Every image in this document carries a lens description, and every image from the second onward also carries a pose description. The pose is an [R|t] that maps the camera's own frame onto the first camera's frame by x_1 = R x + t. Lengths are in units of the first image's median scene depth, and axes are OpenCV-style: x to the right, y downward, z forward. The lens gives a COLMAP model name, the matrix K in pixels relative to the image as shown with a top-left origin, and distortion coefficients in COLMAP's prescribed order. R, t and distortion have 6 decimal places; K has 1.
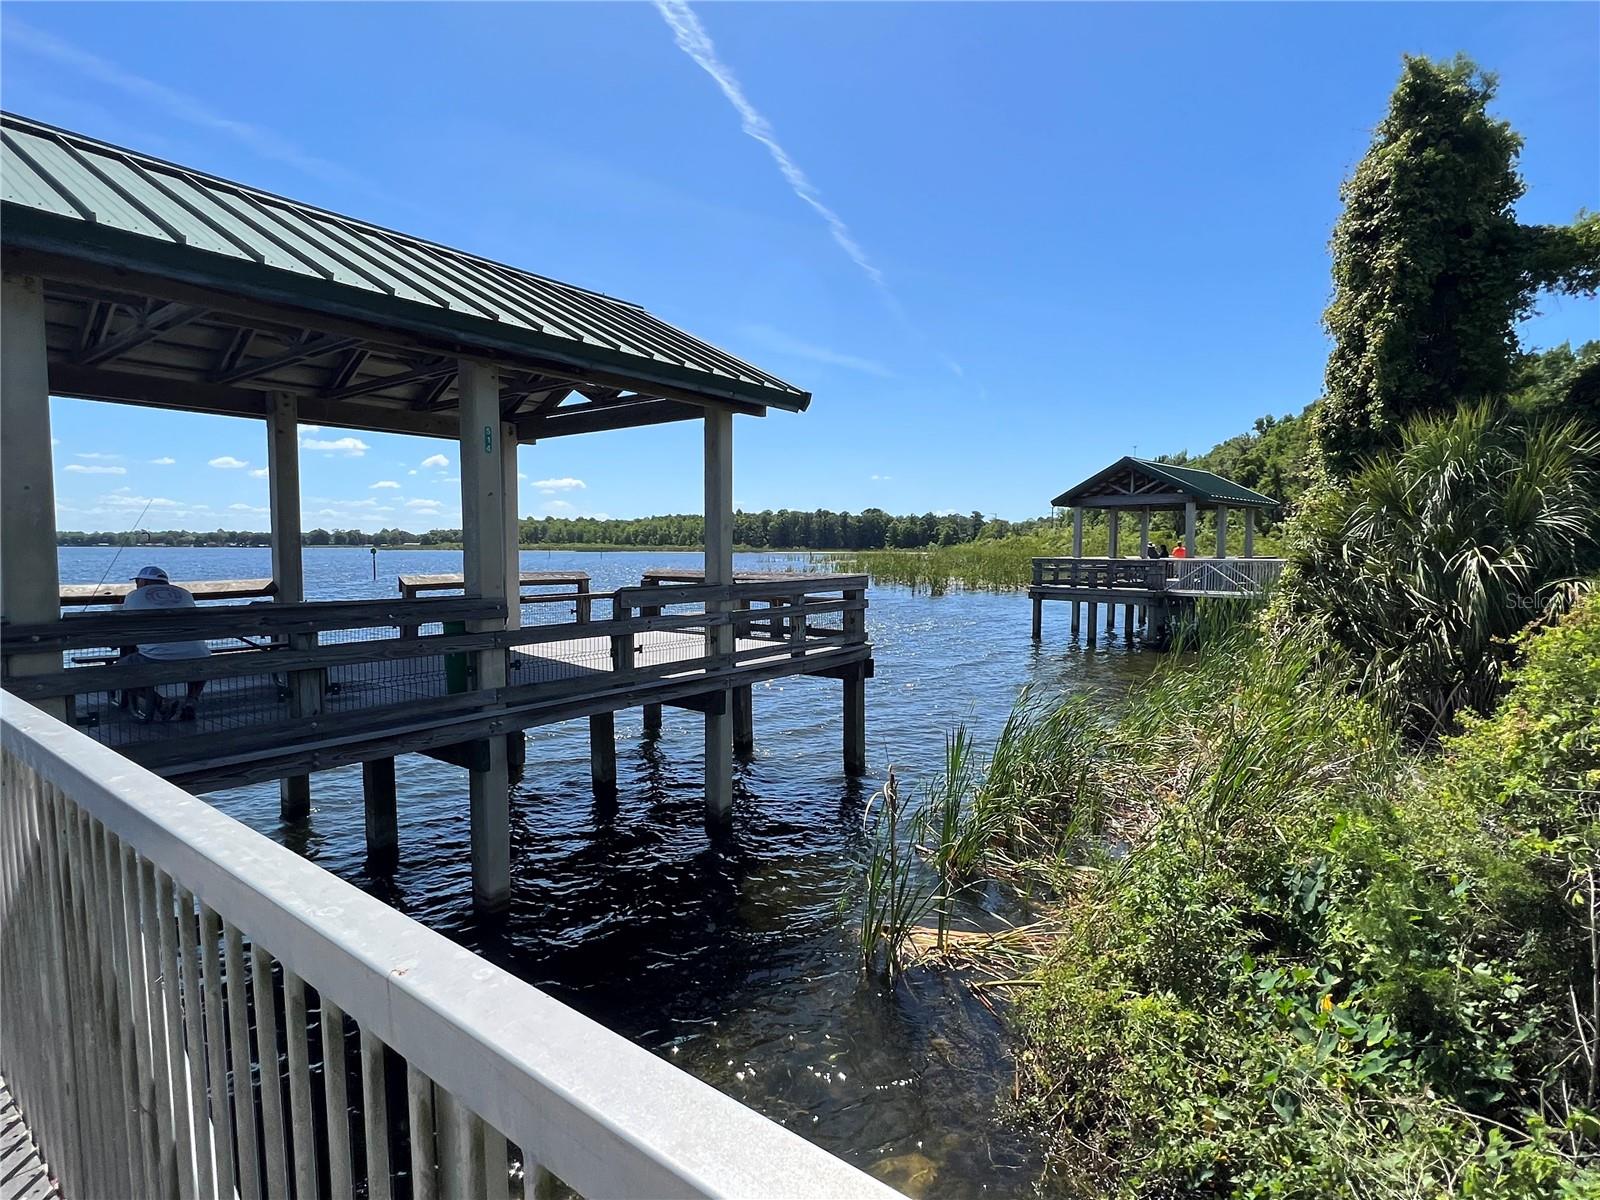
lens RADIAL K [[813.4, 0, 806.6], [0, 813.4, 597.8], [0, 0, 1]] dist [0.001097, -0.000603]
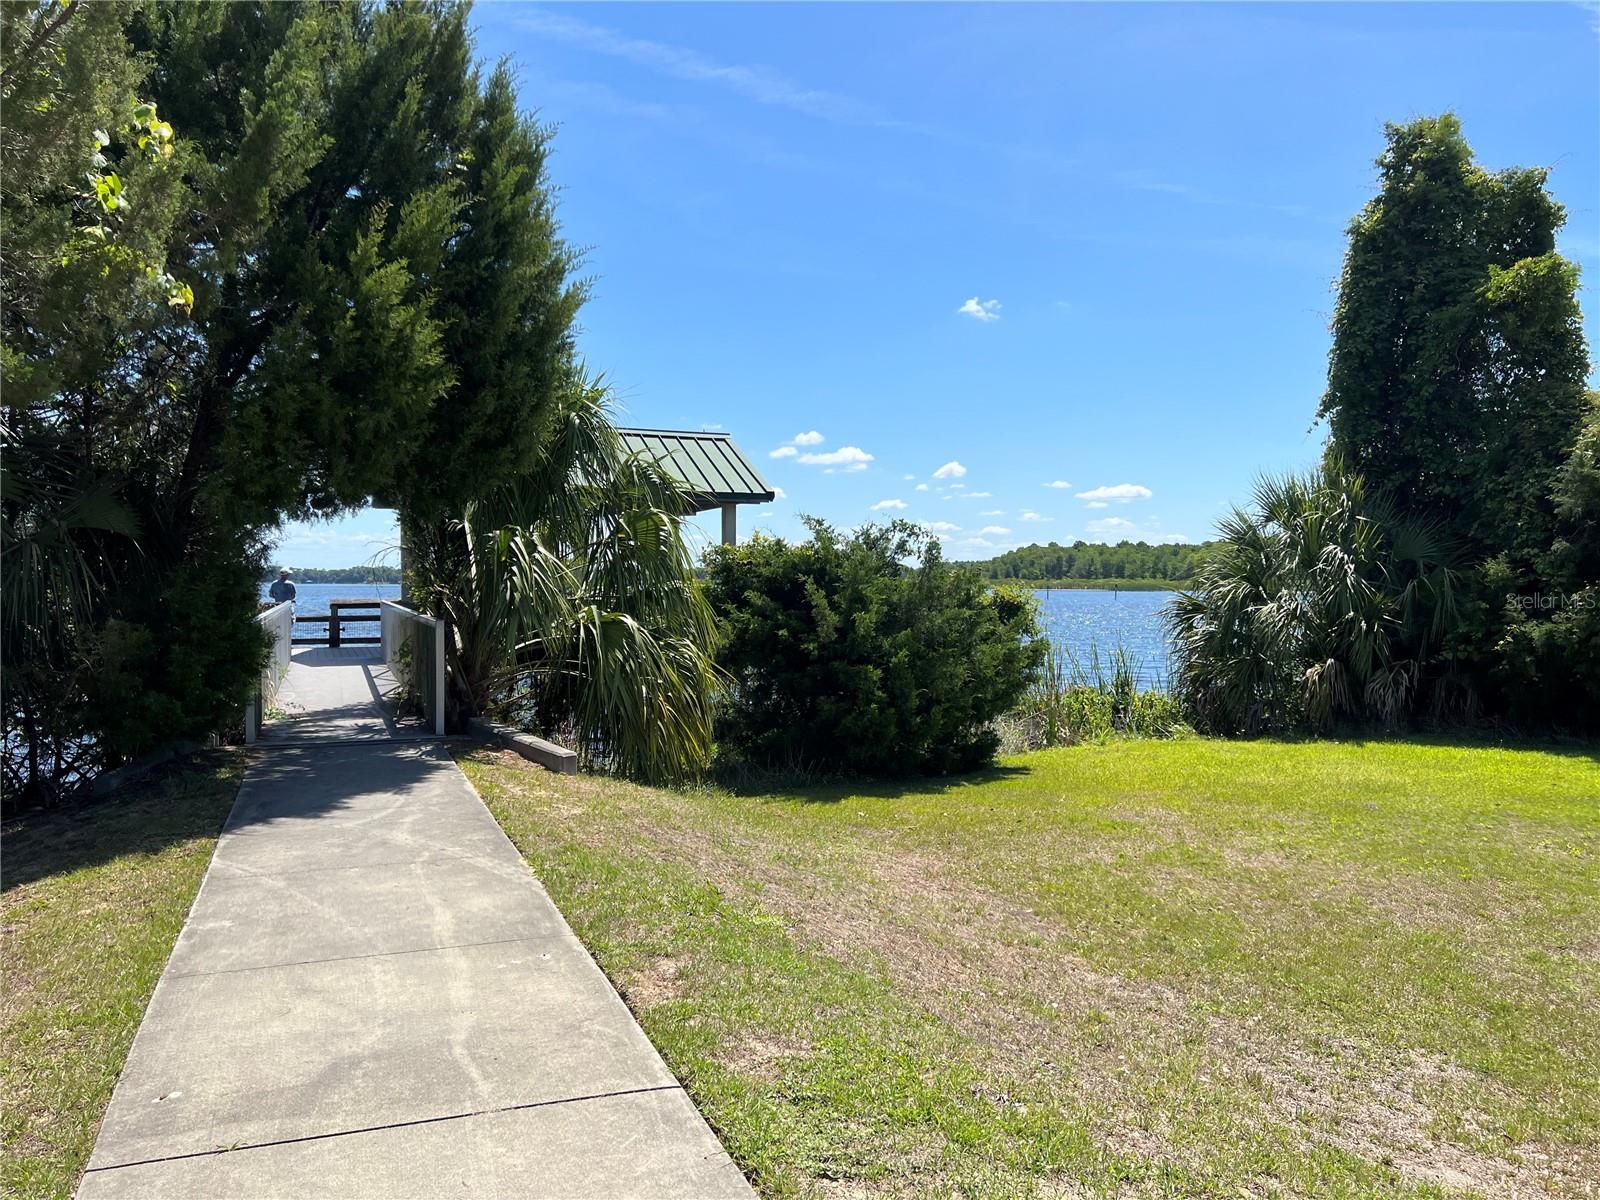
lens RADIAL K [[1214.5, 0, 800.0], [0, 1214.5, 600.0], [0, 0, 1]] dist [-0.001073, -0.000216]
pose [[0.848109, 0.002924, -0.529814, 1.219673], [-0.029102, 0.998732, -0.041075, 0.070971], [0.529023, 0.050254, 0.847118, -0.950668]]
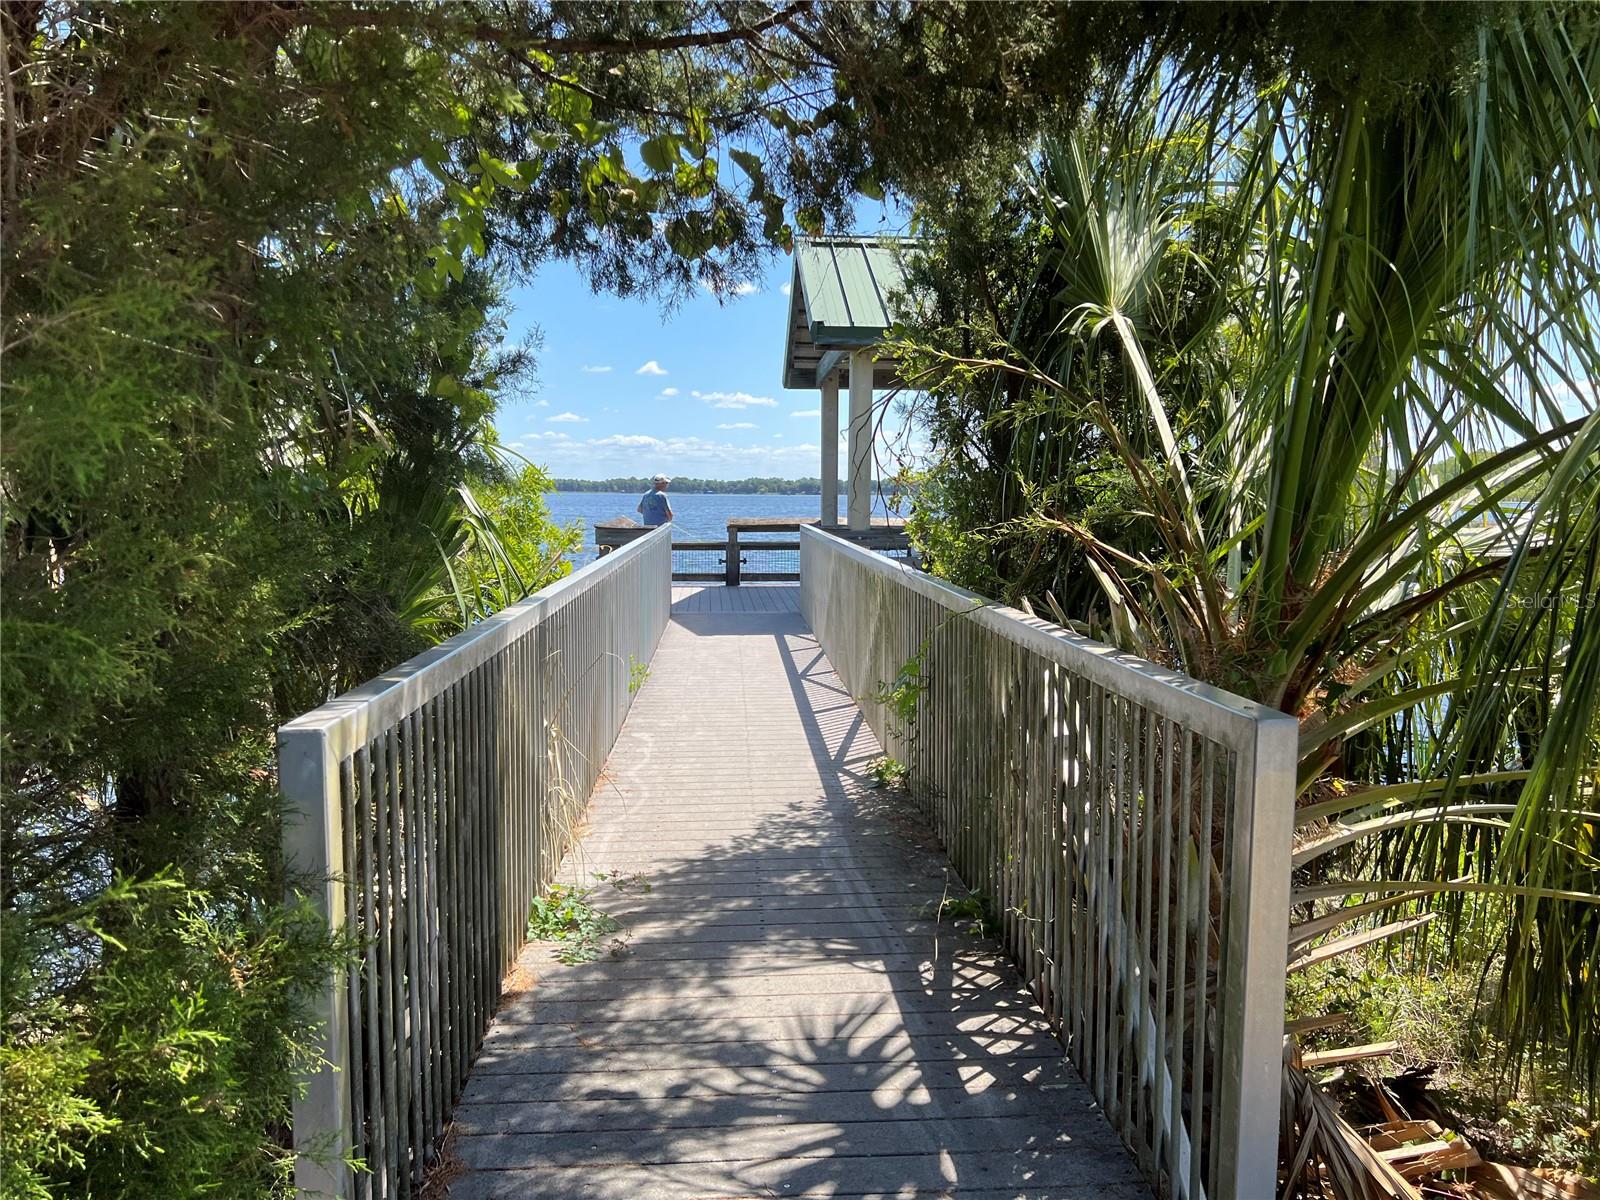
lens RADIAL K [[1214.5, 0, 800.0], [0, 1214.5, 600.0], [0, 0, 1]] dist [-0.001073, -0.000216]
pose [[0.652011, 0.065764, -0.755352, 0.488861], [-0.049315, 0.997800, 0.044305, 0.032540], [0.756604, 0.008363, 0.653819, -0.419210]]
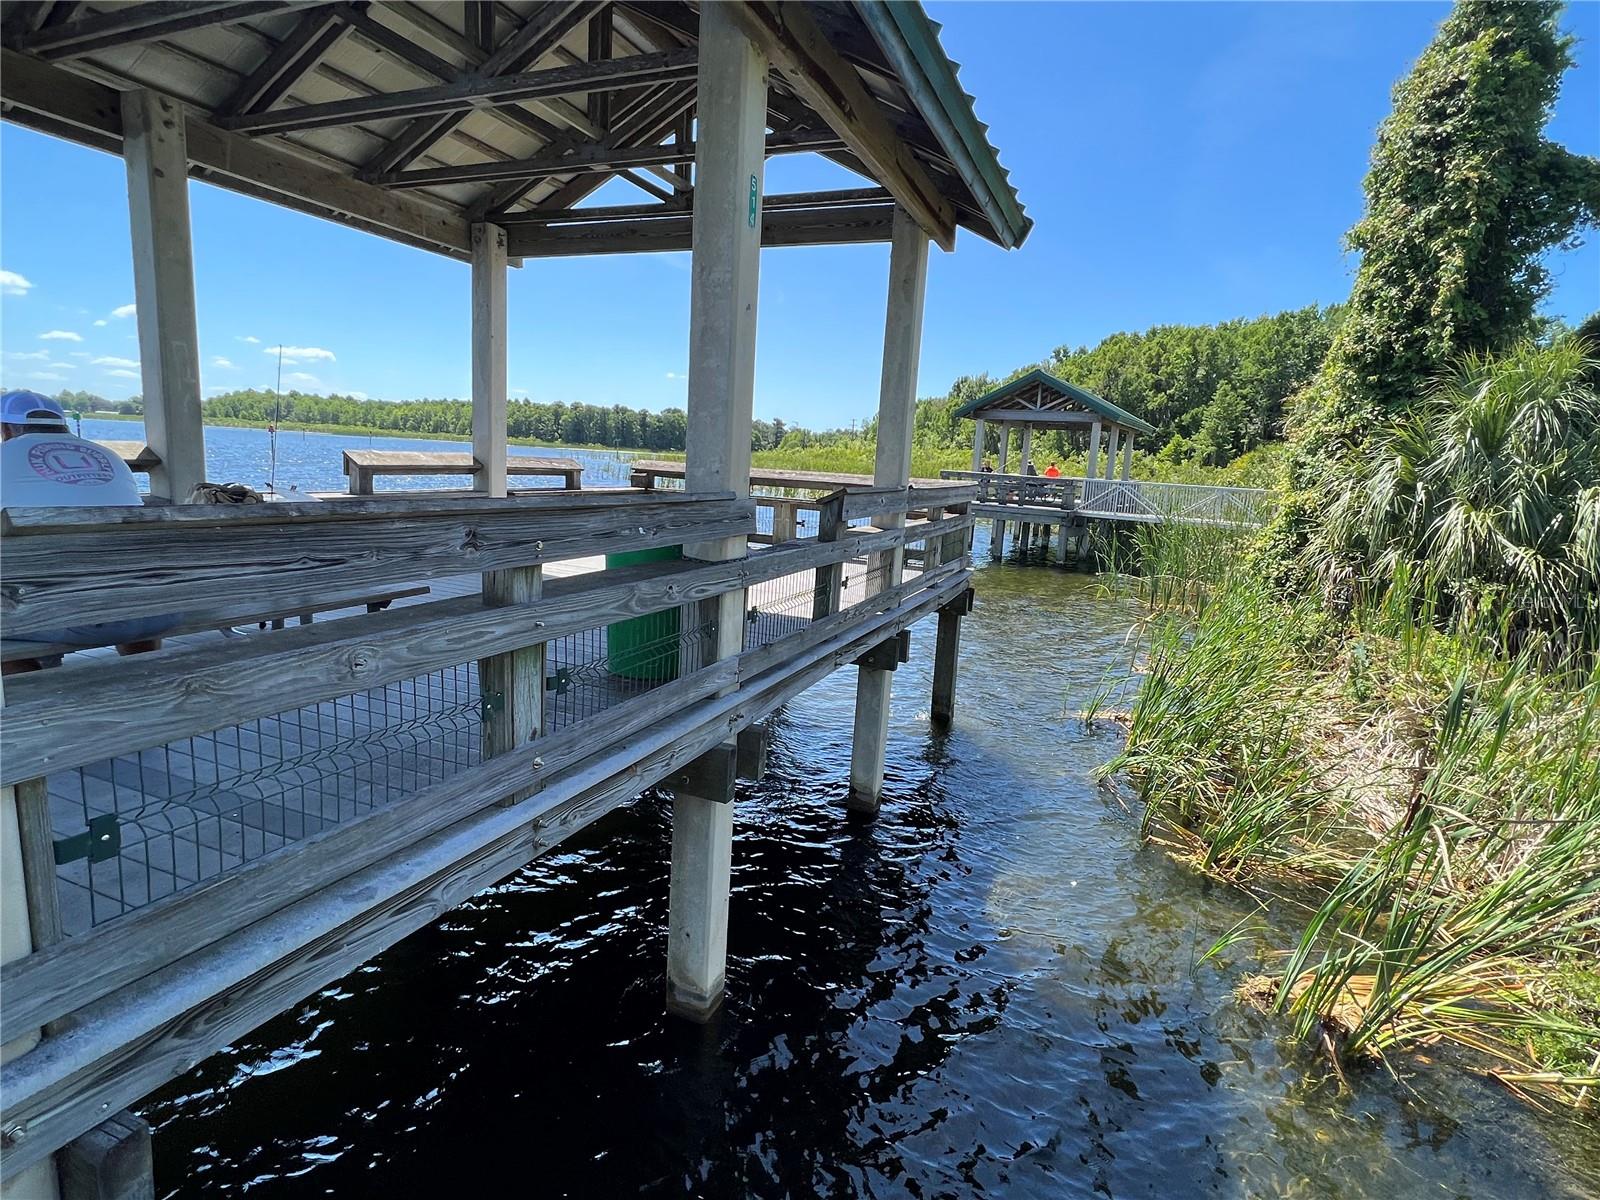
lens RADIAL K [[813.4, 0, 806.6], [0, 813.4, 597.8], [0, 0, 1]] dist [0.001097, -0.000603]
pose [[0.966645, 0.011970, 0.255839, -0.285268], [-0.041481, 0.993036, 0.110270, 0.002258], [-0.252738, -0.117205, 0.960410, 0.258635]]
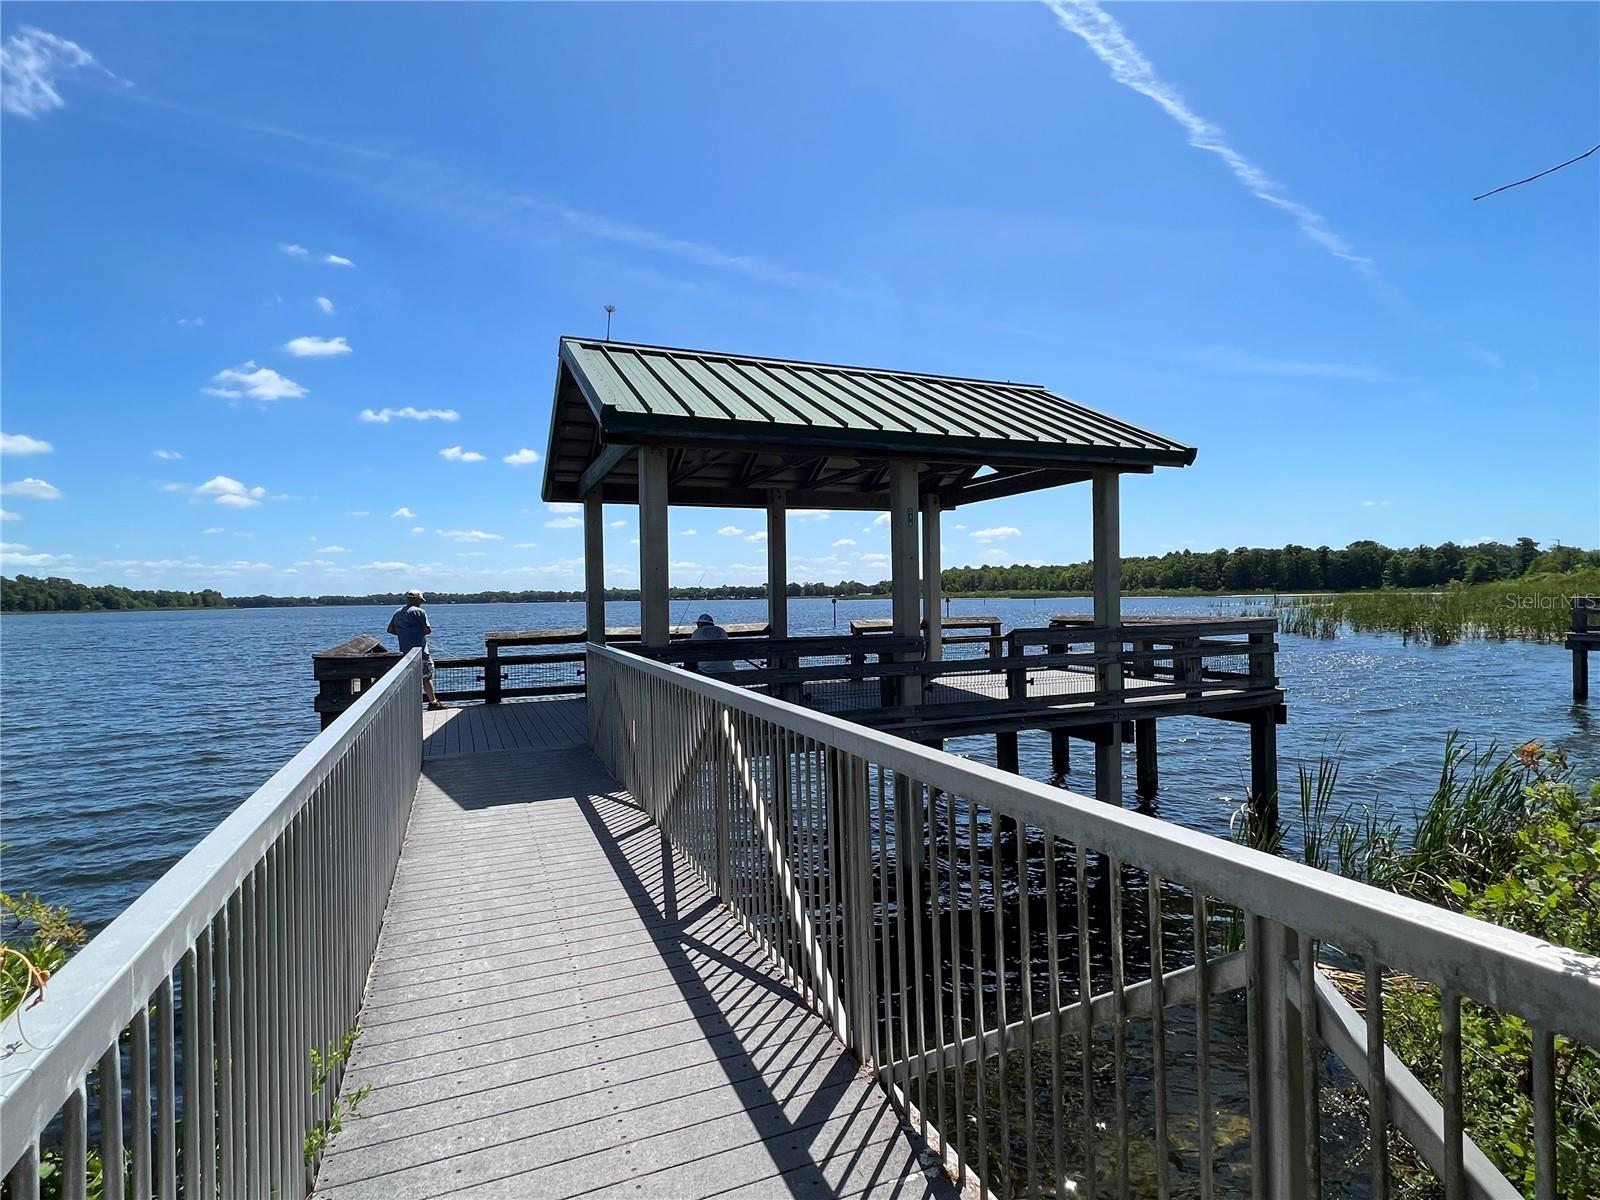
lens RADIAL K [[813.4, 0, 806.6], [0, 813.4, 597.8], [0, 0, 1]] dist [0.001097, -0.000603]
pose [[0.866205, -0.016940, -0.499401, 0.073077], [-0.011637, 0.998470, -0.054053, 0.006681], [0.499553, 0.052633, 0.864683, -0.134034]]
